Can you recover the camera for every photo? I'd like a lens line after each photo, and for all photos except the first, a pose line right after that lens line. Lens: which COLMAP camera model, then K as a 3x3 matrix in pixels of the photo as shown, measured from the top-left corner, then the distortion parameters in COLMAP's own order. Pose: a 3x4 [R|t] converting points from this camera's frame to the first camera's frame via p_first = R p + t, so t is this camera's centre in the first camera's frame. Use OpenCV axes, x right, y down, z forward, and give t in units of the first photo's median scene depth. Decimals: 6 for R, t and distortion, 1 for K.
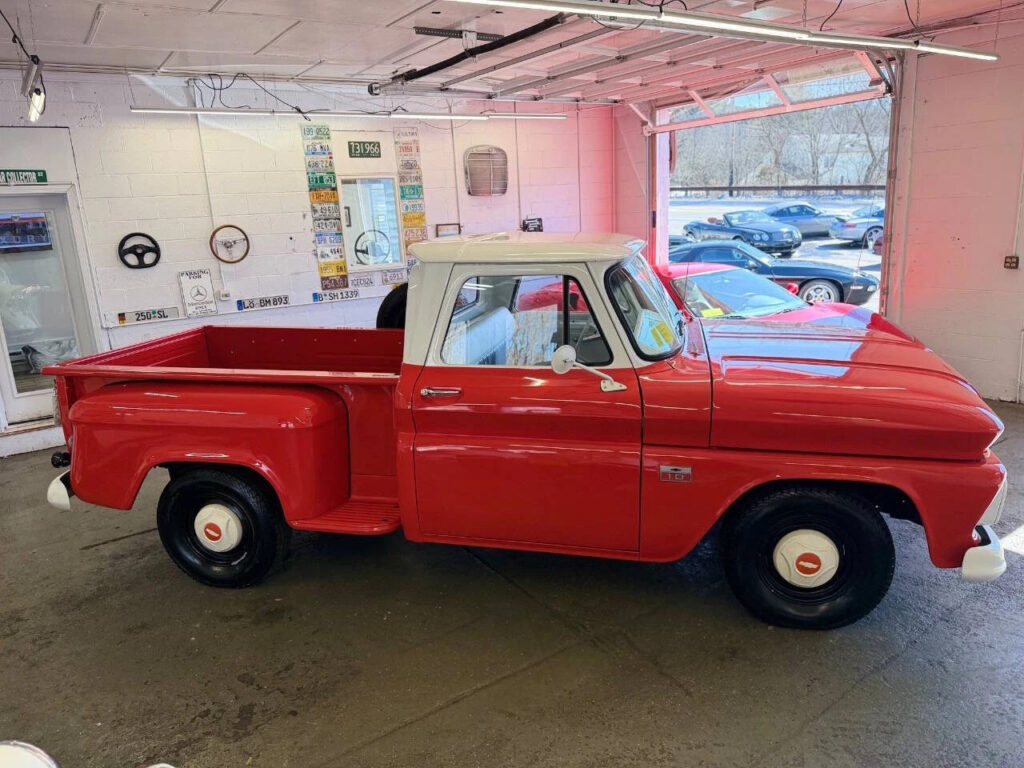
lens RADIAL K [[733.4, 0, 526.9], [0, 733.4, 405.1], [0, 0, 1]] dist [0.026383, -0.042656]
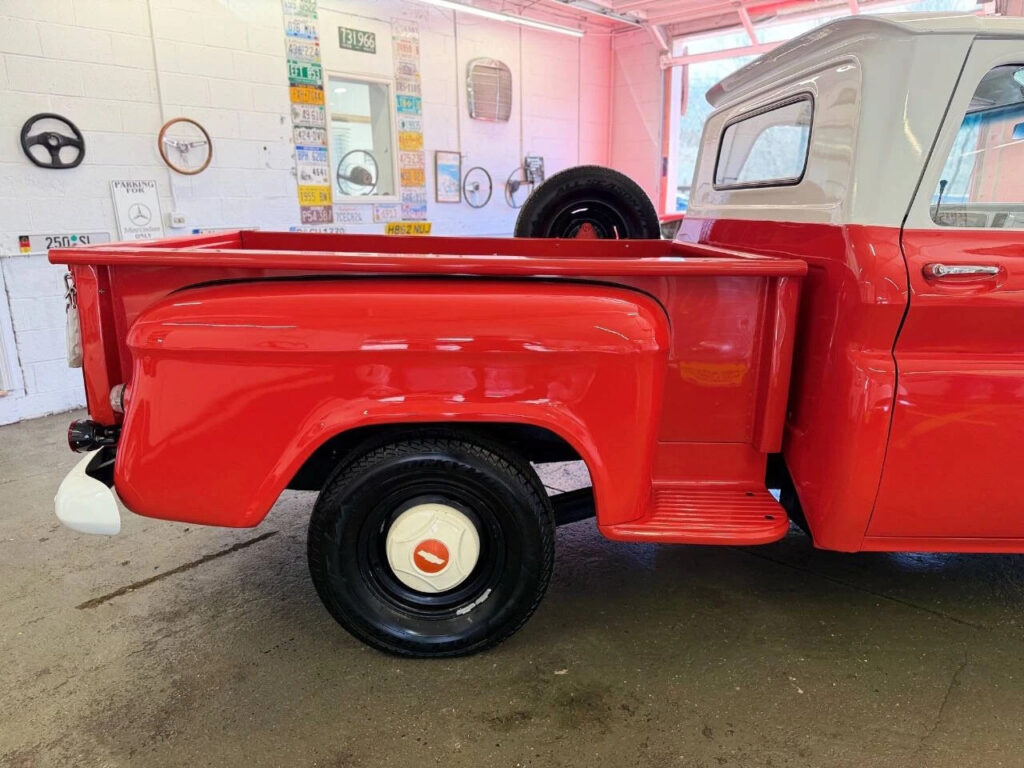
lens RADIAL K [[733.4, 0, 513.4], [0, 733.4, 393.2], [0, 0, 1]] dist [0.026383, -0.042656]
pose [[0.972512, -0.019424, 0.232040, -0.249570], [0.024112, 0.999558, -0.017387, 0.032845], [-0.231600, 0.022504, 0.972551, 0.236220]]
